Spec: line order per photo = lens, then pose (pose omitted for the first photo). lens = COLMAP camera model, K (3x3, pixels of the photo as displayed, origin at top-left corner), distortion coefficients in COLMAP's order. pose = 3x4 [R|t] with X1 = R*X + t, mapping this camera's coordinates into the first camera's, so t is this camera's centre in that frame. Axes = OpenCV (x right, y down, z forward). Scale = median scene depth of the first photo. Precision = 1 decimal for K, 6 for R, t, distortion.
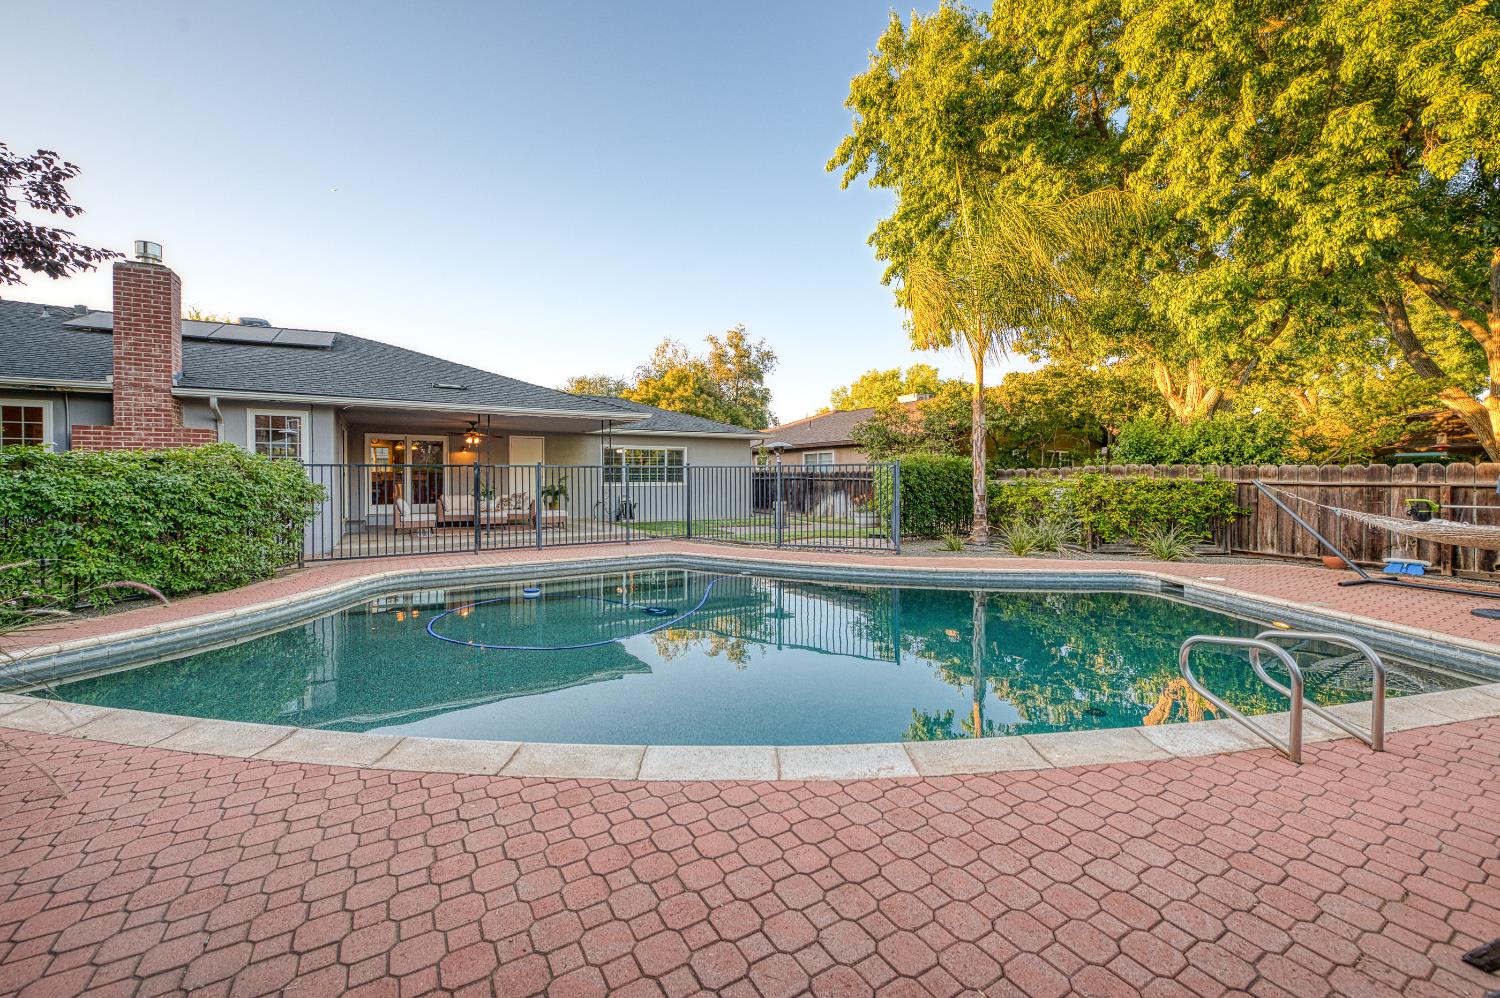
lens RADIAL K [[608.9, 0, 774.4], [0, 608.9, 477.5], [0, 0, 1]] dist [-0.000882, 0.000023]
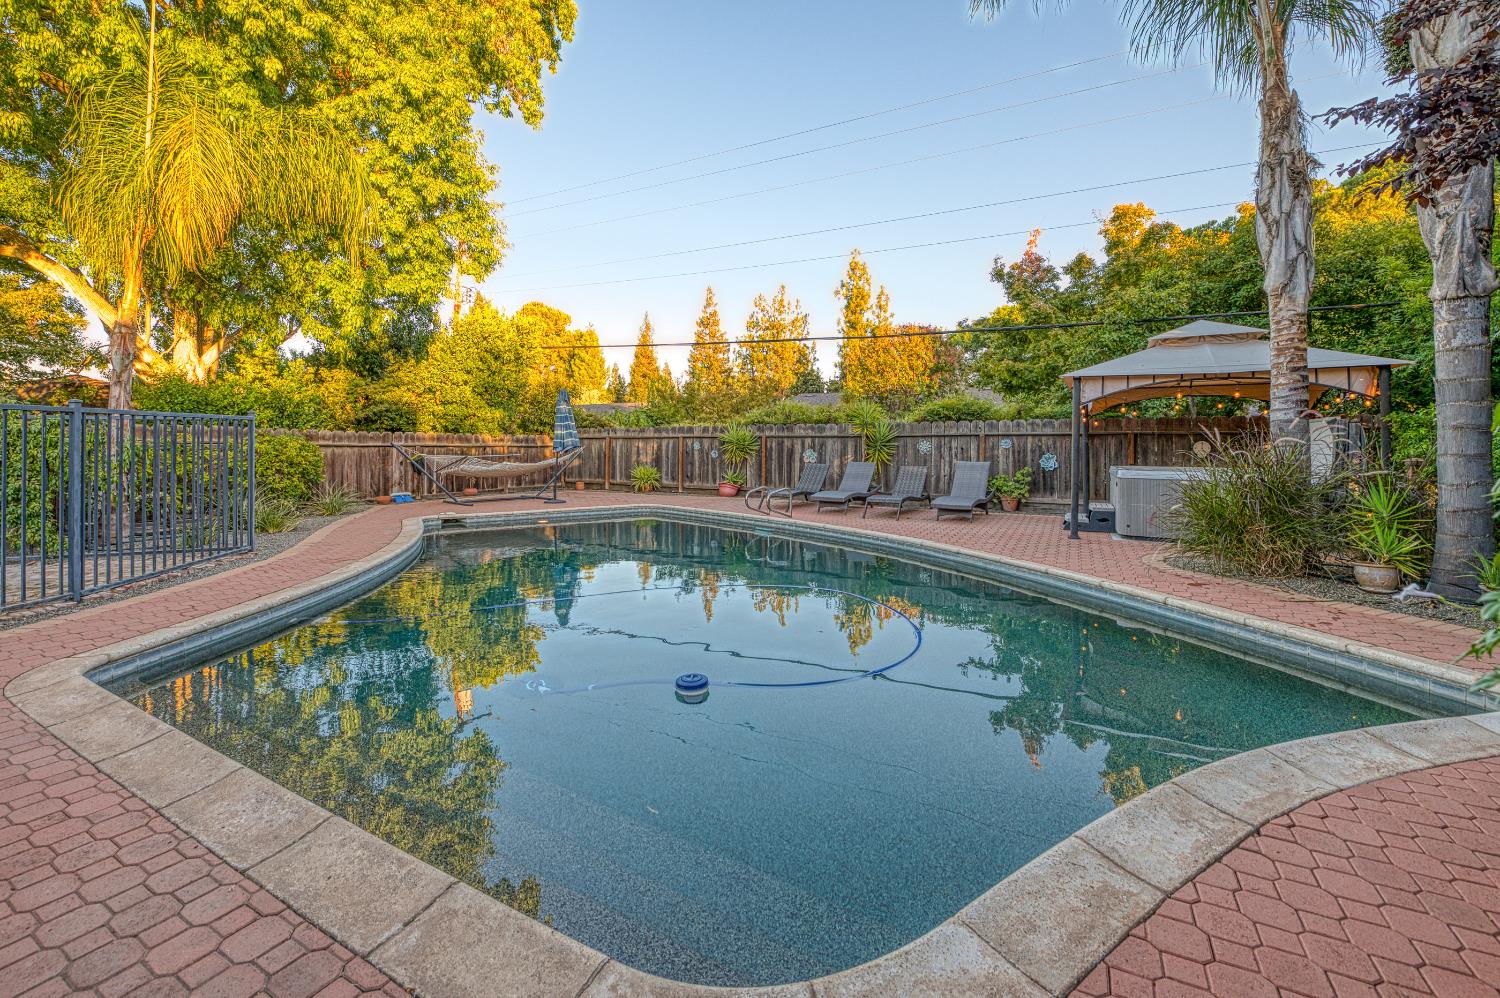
lens RADIAL K [[623.8, 0, 716.0], [0, 623.8, 434.7], [0, 0, 1]] dist [-0.018440, -0.000468]
pose [[-0.505325, 0.009583, 0.862876, -0.552215], [-0.004396, 0.999897, -0.013679, 0.001917], [-0.862918, -0.010706, -0.505231, 0.809665]]
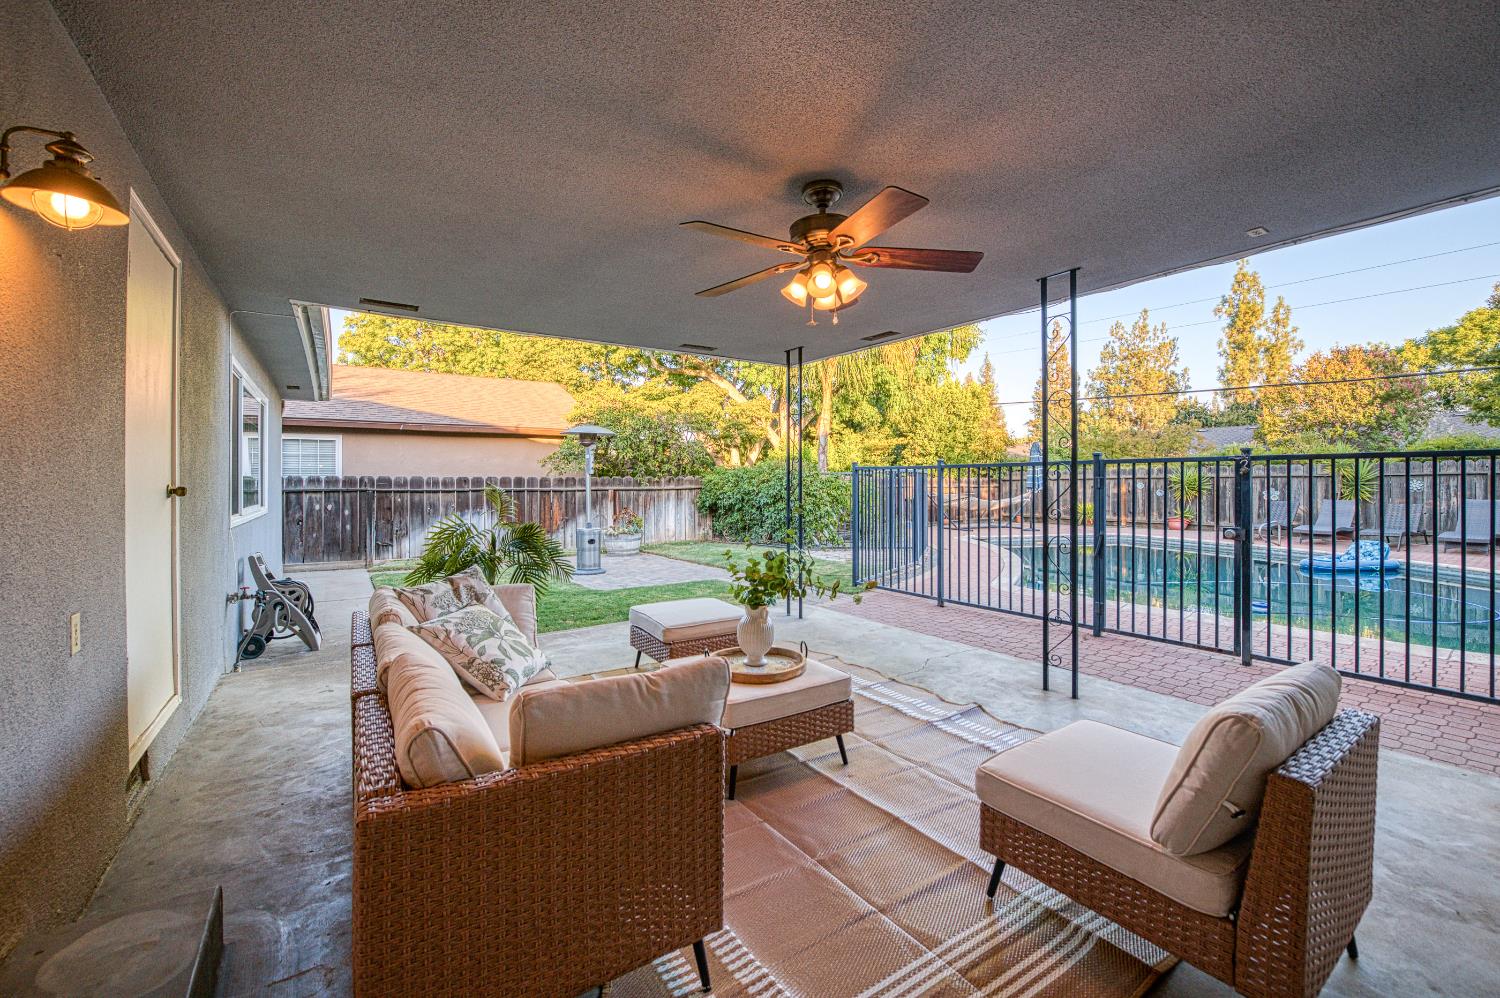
lens RADIAL K [[625.6, 0, 760.8], [0, 625.6, 497.7], [0, 0, 1]] dist [-0.014131, -0.000247]
pose [[-0.120044, -0.018543, 0.992595, -0.774669], [0.010588, 0.999745, 0.019957, -0.005065], [-0.992712, 0.012906, -0.119817, 1.281269]]
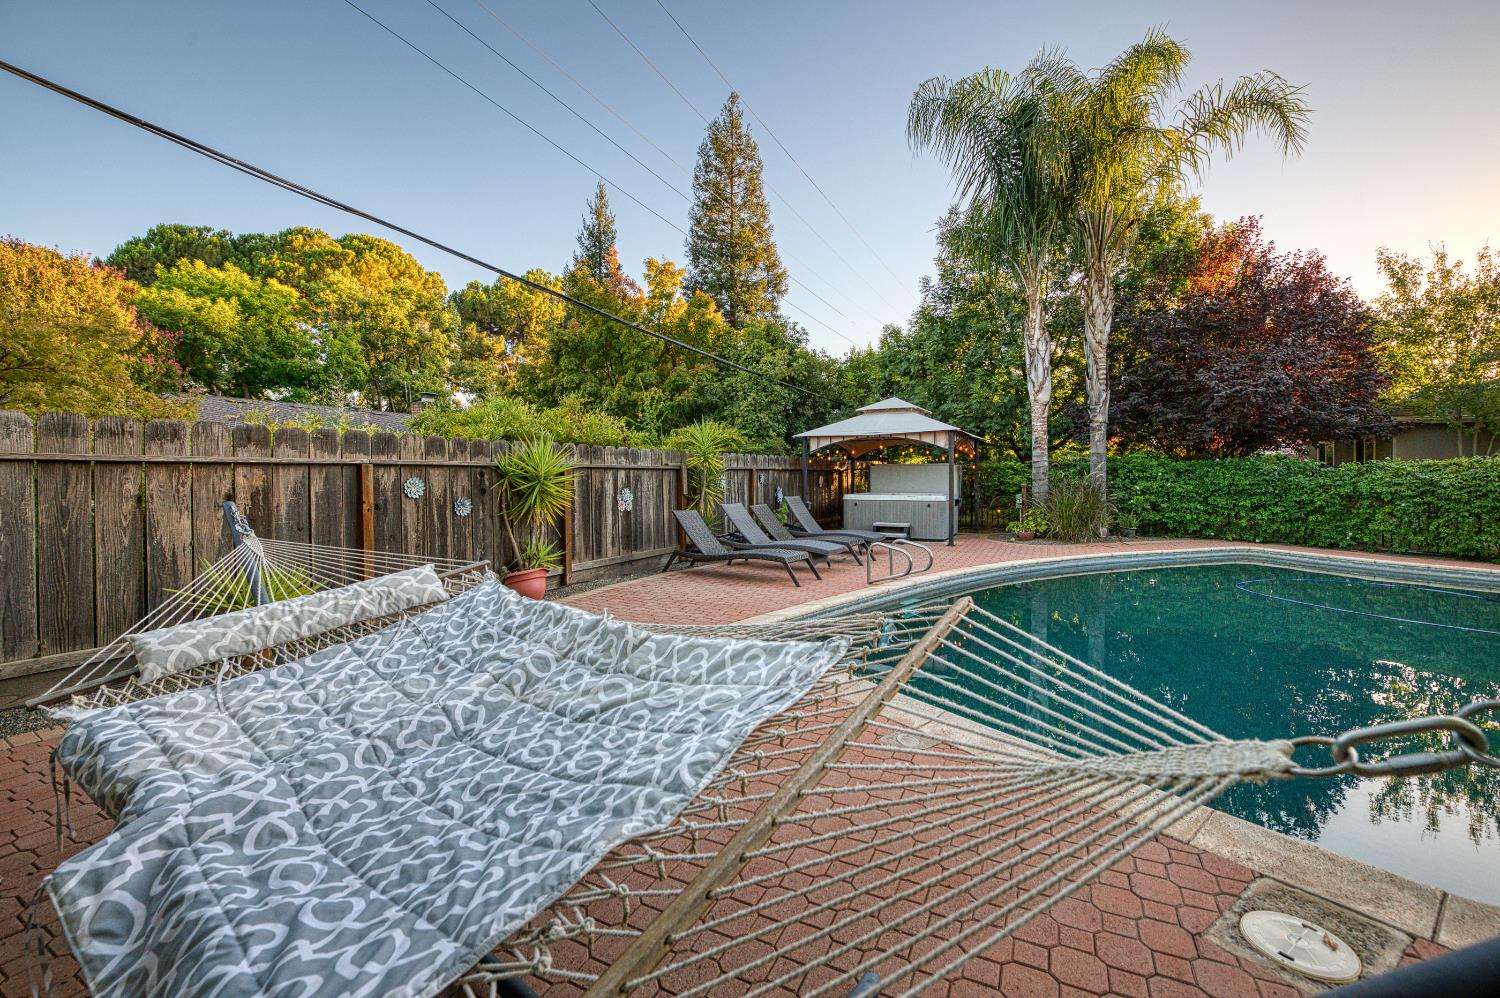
lens RADIAL K [[609.6, 0, 767.6], [0, 609.6, 481.2], [0, 0, 1]] dist [-0.014329, -0.005136]
pose [[-0.823006, 0.003966, -0.568018, 0.660186], [0.000717, 0.999982, 0.005944, -0.000462], [0.568032, 0.004485, -0.822994, 0.726732]]
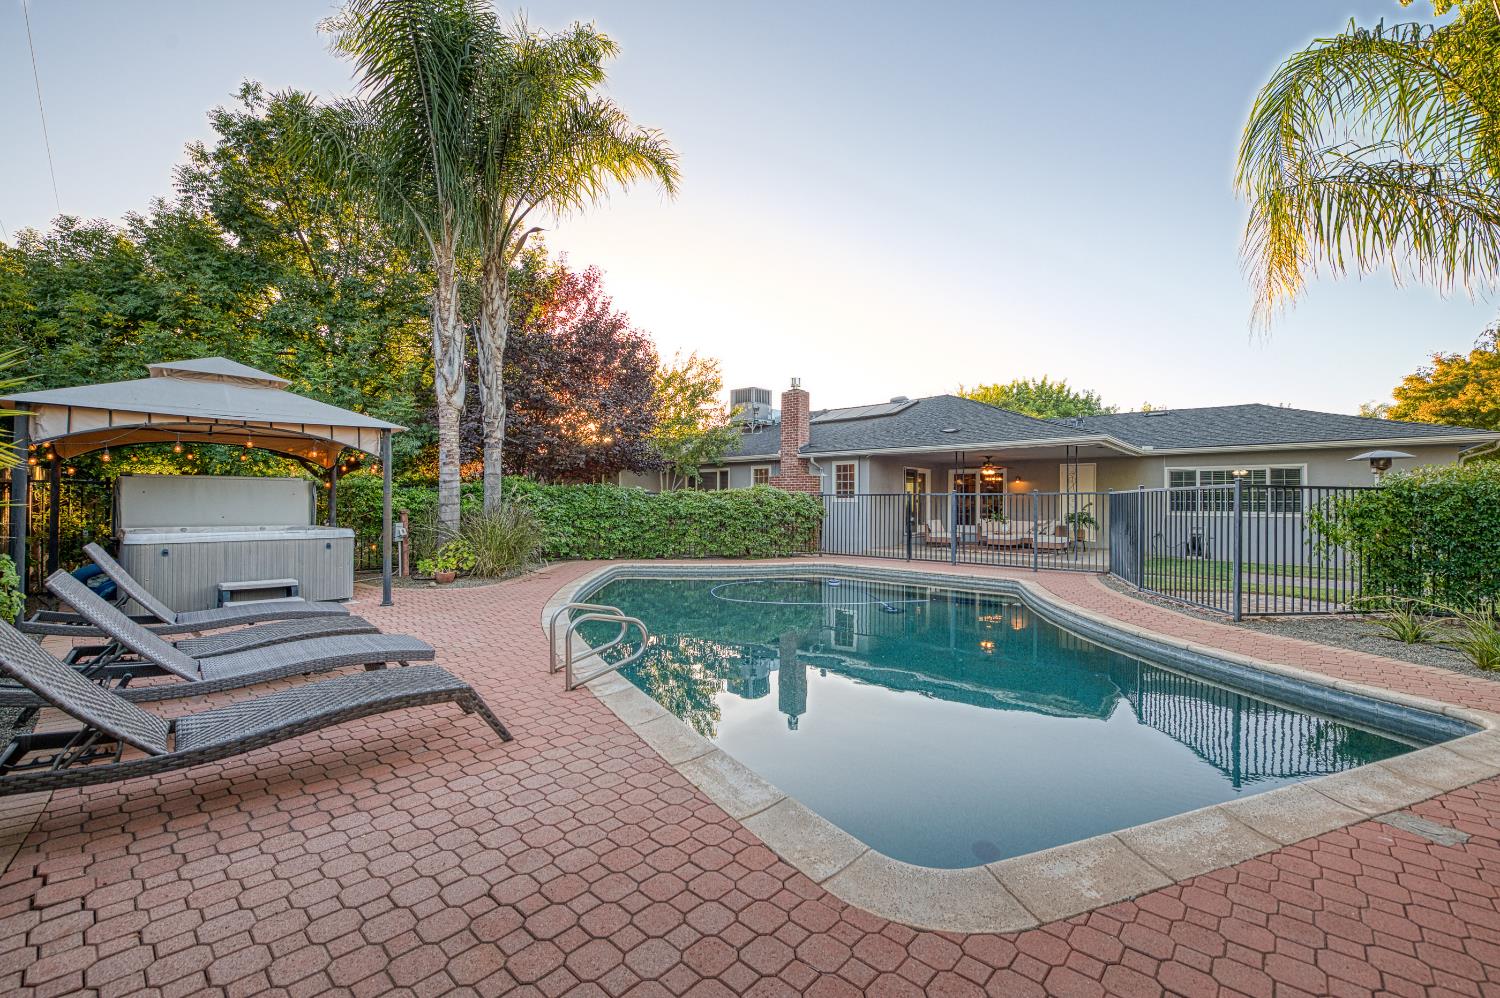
lens RADIAL K [[605.4, 0, 751.7], [0, 605.4, 499.7], [0, 0, 1]] dist [-0.021756, -0.000149]
pose [[0.313926, -0.002109, -0.949445, 0.583926], [-0.006144, 0.999972, -0.004253, -0.001054], [0.949428, 0.007169, 0.313904, 0.252180]]
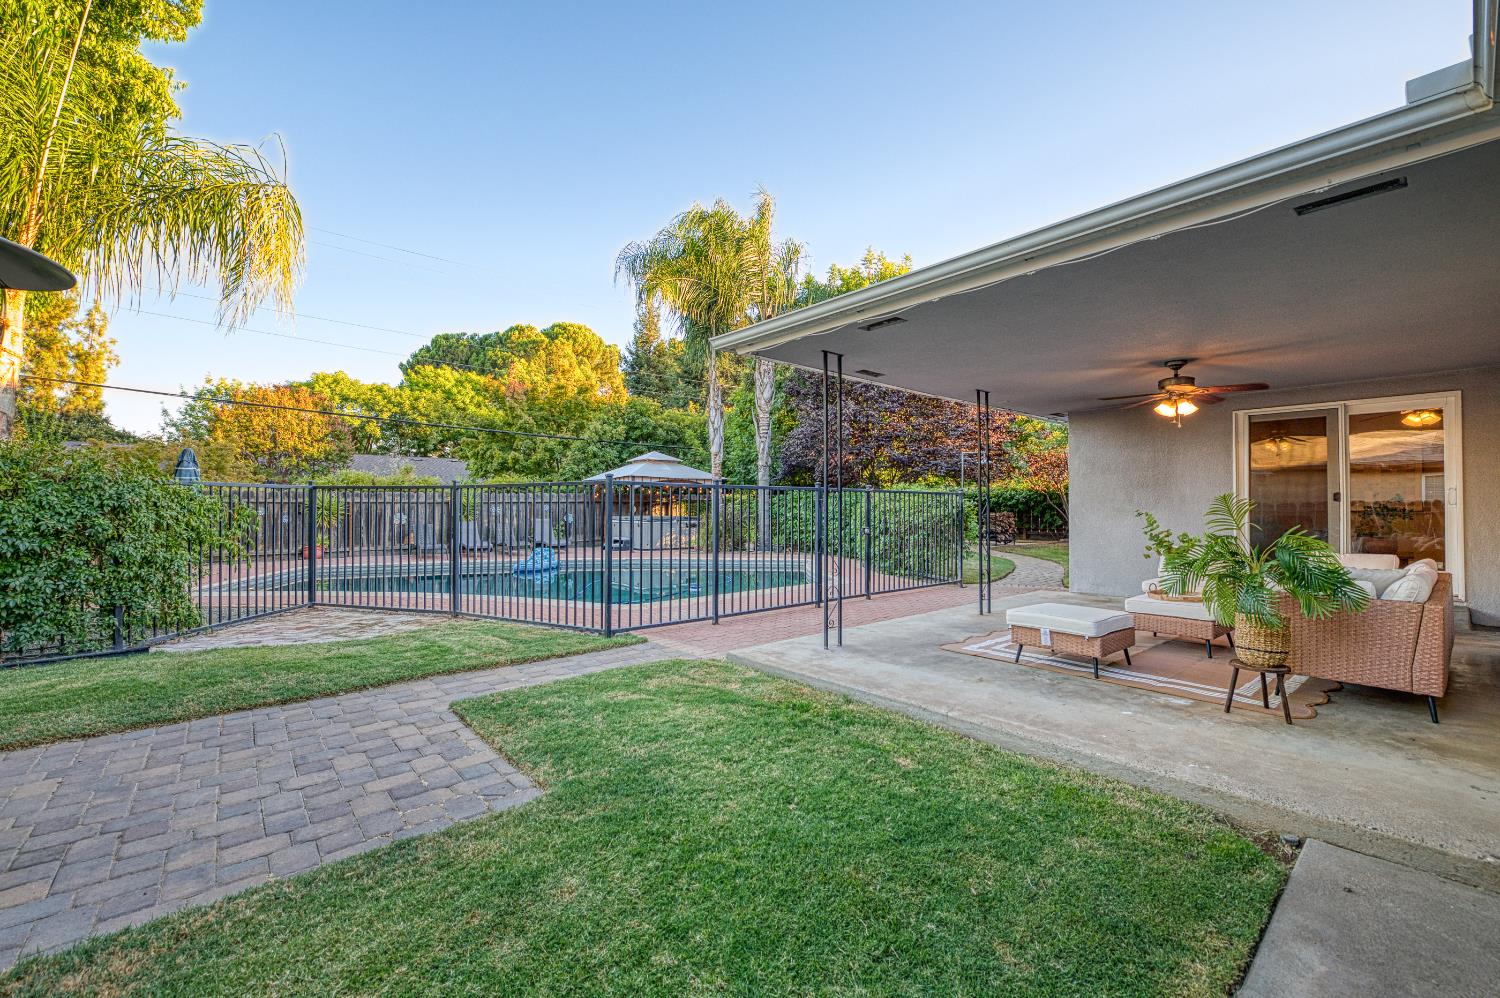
lens RADIAL K [[625.6, 0, 760.8], [0, 625.6, 497.7], [0, 0, 1]] dist [-0.014131, -0.000247]
pose [[-0.982833, -0.001741, -0.184490, -0.170282], [0.001206, 0.999873, -0.015861, 0.001363], [0.184495, -0.015811, -0.982706, 1.637937]]
